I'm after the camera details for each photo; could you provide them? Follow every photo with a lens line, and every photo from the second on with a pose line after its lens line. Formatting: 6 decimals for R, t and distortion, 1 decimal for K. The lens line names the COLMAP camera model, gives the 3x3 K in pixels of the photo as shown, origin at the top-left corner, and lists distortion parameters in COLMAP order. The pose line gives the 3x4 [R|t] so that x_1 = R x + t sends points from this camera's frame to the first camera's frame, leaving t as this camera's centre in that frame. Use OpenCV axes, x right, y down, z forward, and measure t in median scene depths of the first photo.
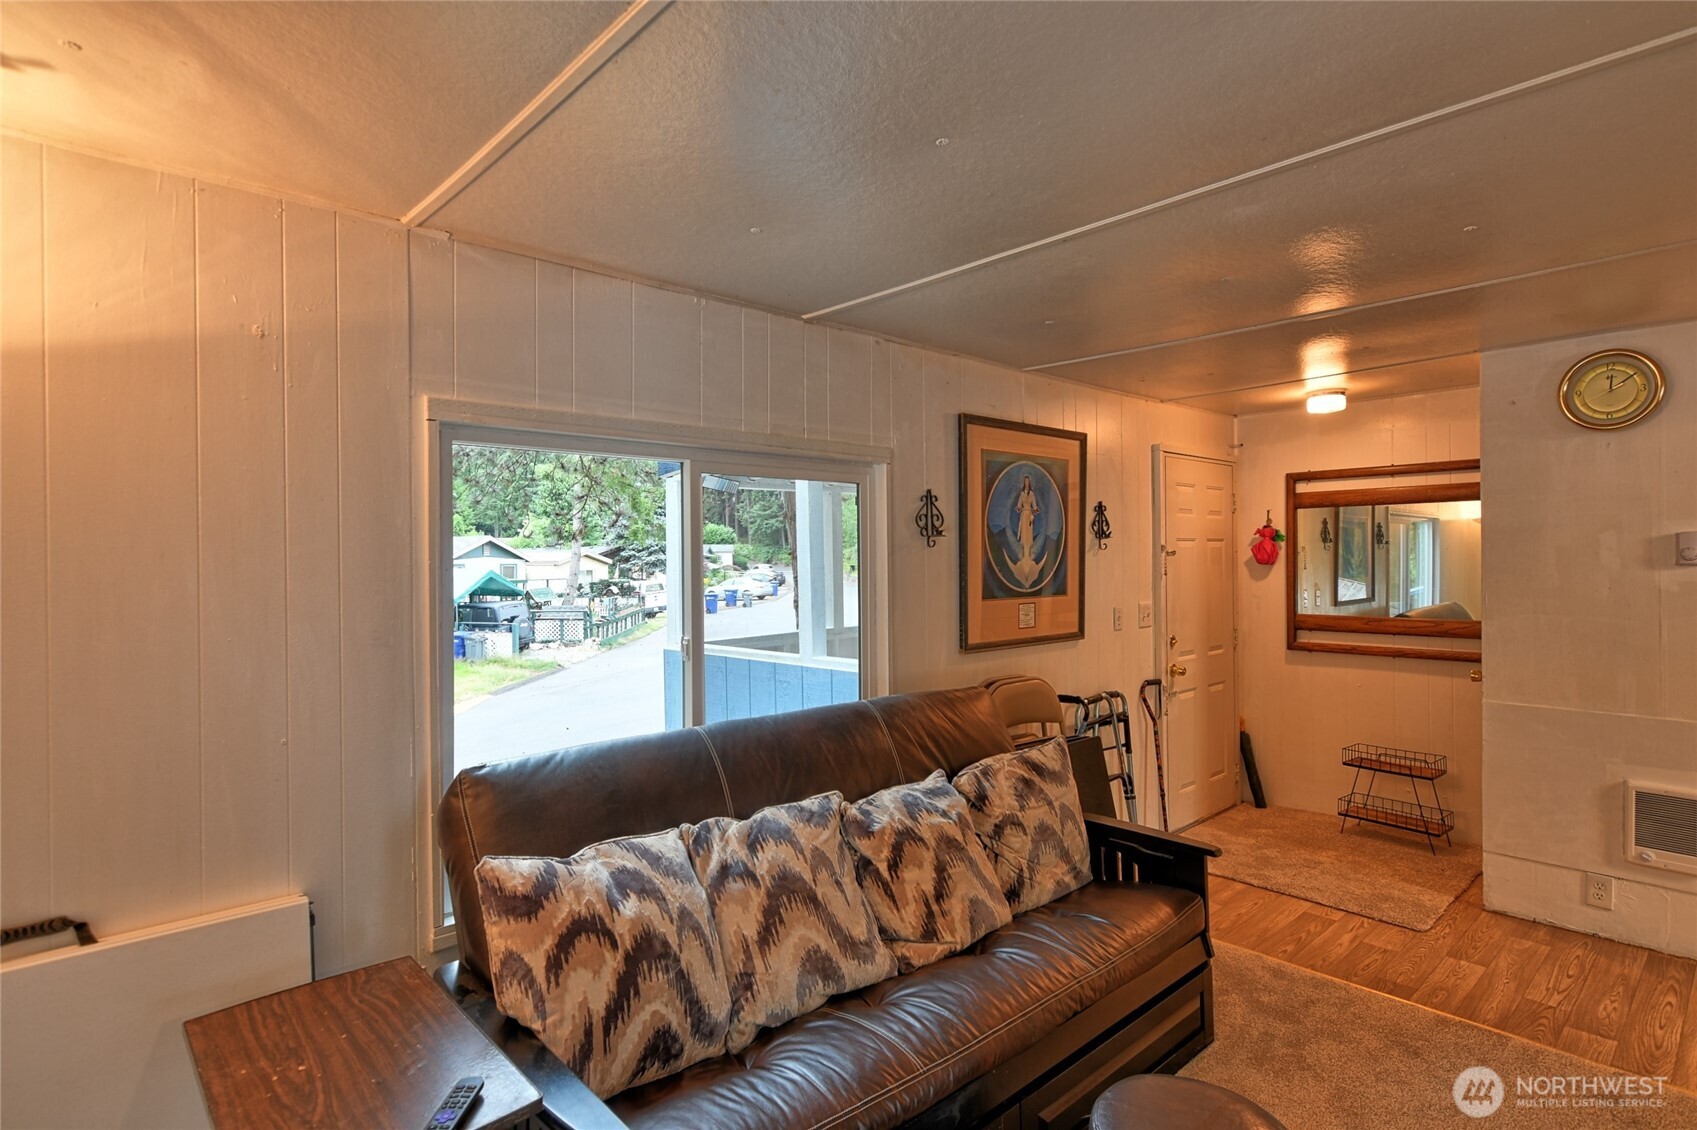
lens RADIAL K [[864.7, 0, 847.3], [0, 864.7, 563.2], [0, 0, 1]] dist [-0.000433, 0.000177]
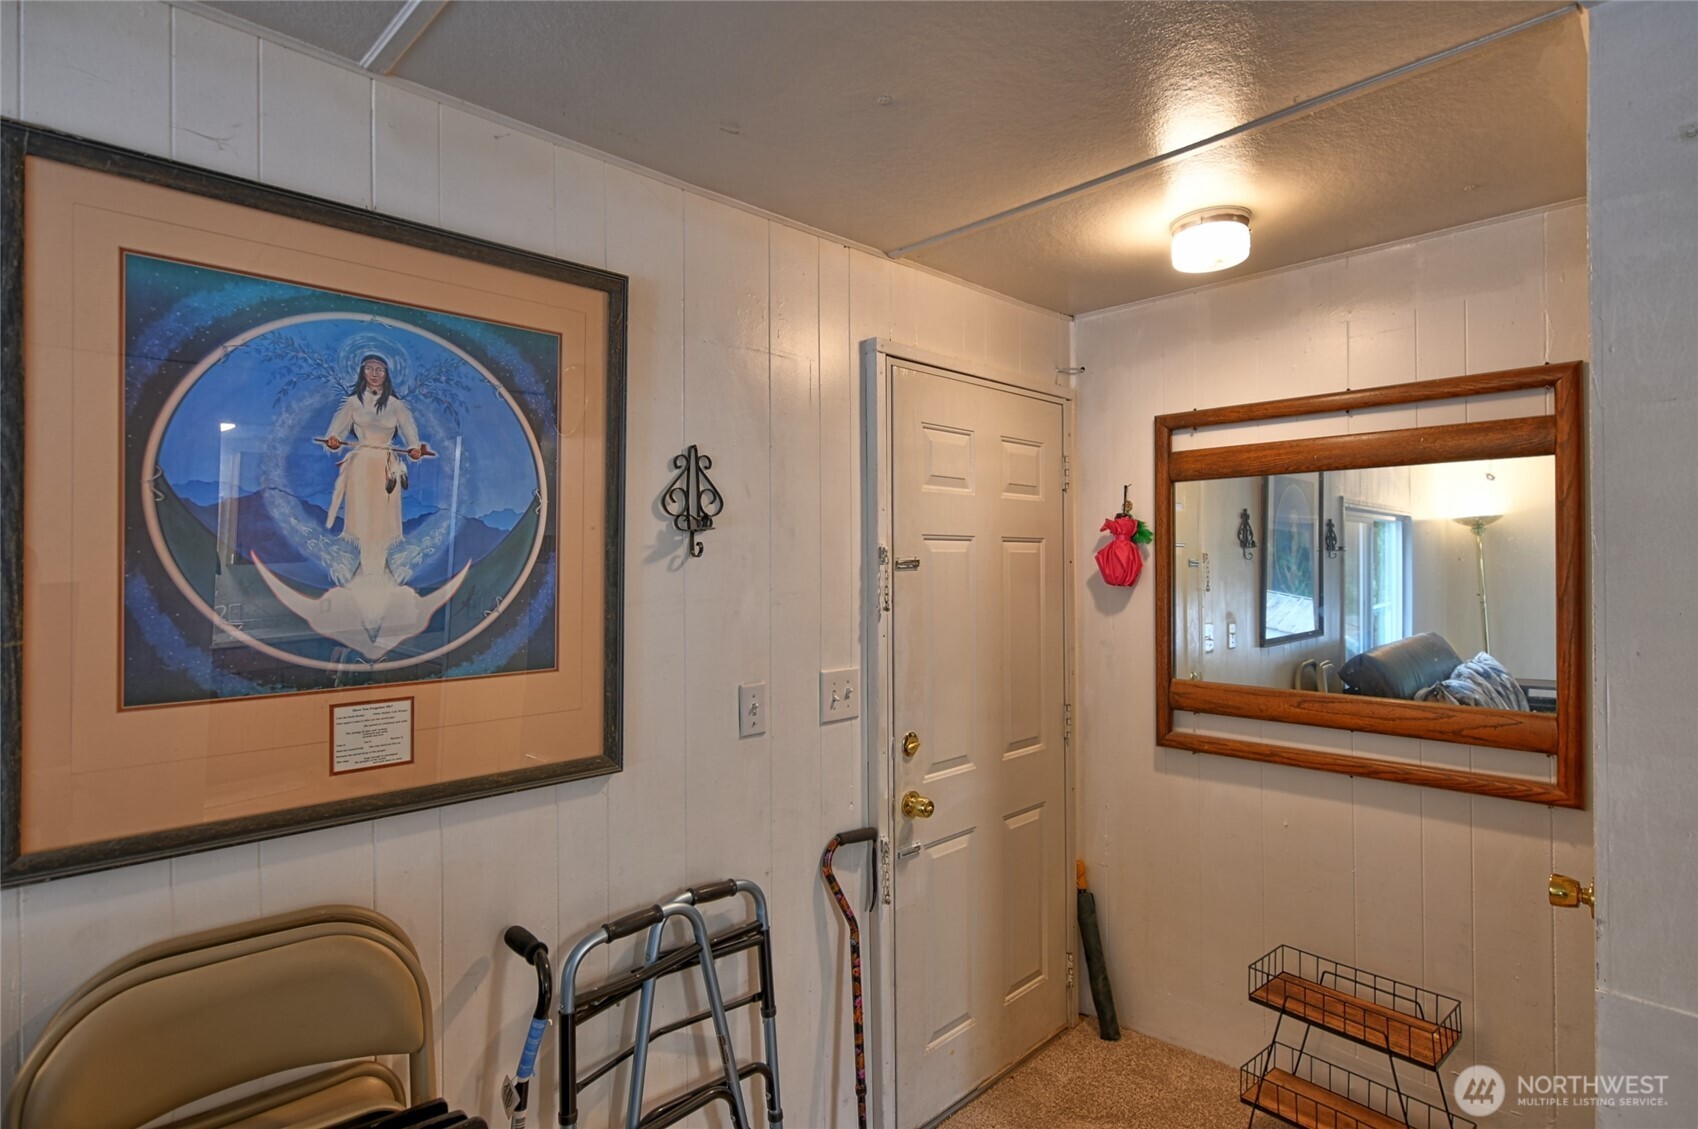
lens RADIAL K [[865.2, 0, 849.7], [0, 865.2, 563.6], [0, 0, 1]] dist [-0.000433, 0.000177]
pose [[0.999235, 0.003717, 0.038930, 0.301368], [-0.003421, 0.999965, -0.007679, -0.007732], [-0.038957, 0.007540, 0.999212, 0.477678]]
